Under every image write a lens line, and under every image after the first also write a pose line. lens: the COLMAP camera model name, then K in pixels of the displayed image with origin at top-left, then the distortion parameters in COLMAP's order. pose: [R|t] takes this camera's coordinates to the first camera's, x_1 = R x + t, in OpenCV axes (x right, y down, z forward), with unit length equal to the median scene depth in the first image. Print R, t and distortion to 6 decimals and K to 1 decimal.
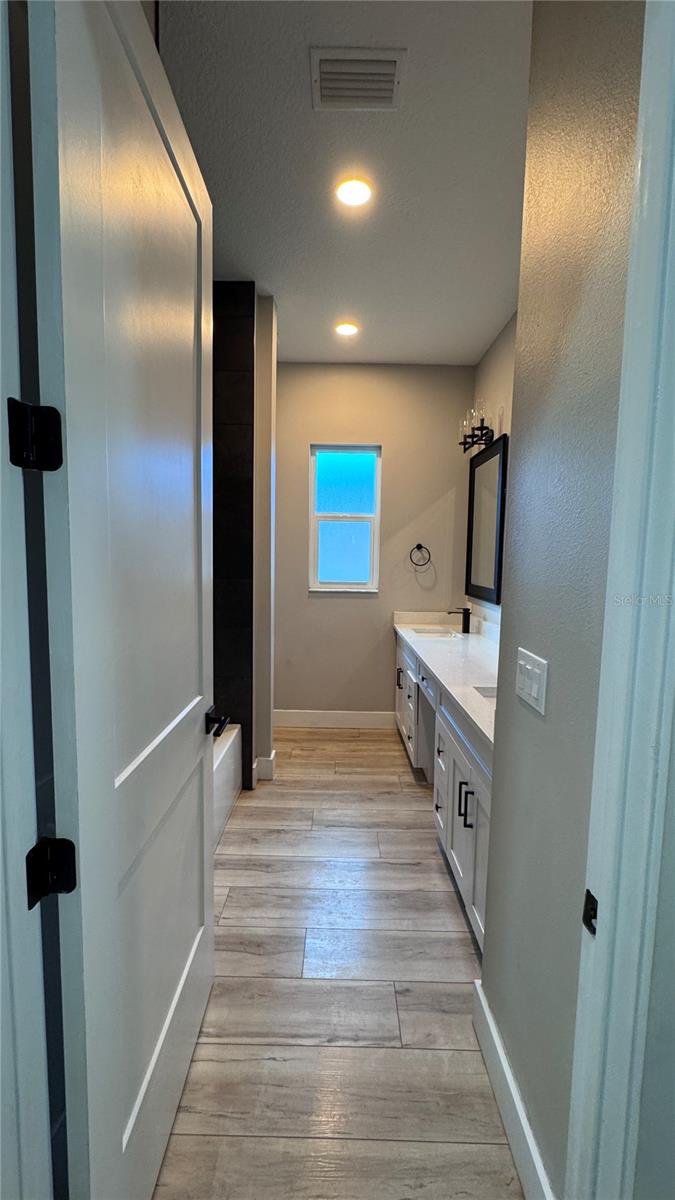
lens RADIAL K [[480.6, 0, 335.4], [0, 480.6, 598.2], [0, 0, 1]] dist [-0.006907, 0.000798]
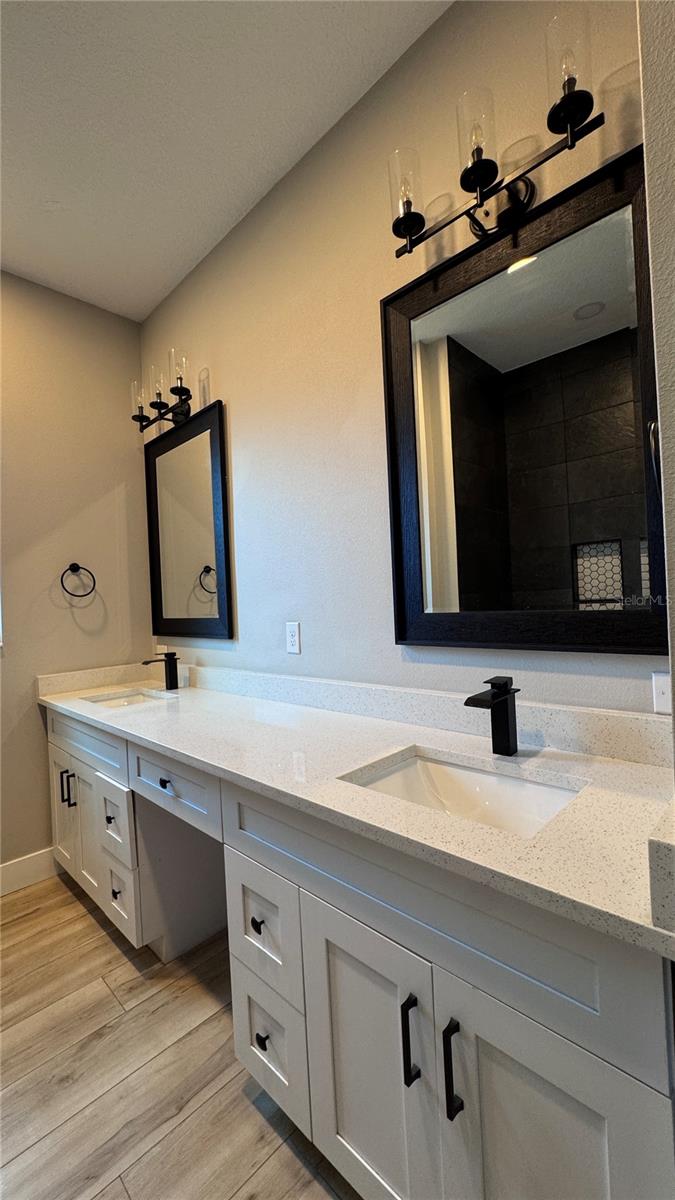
lens RADIAL K [[480.6, 0, 342.8], [0, 480.6, 601.4], [0, 0, 1]] dist [-0.006907, 0.000798]
pose [[0.693121, -0.041987, 0.719597, -0.042306], [0.115644, 0.991848, -0.053516, 0.013974], [-0.711484, 0.120310, 0.692327, 0.350013]]
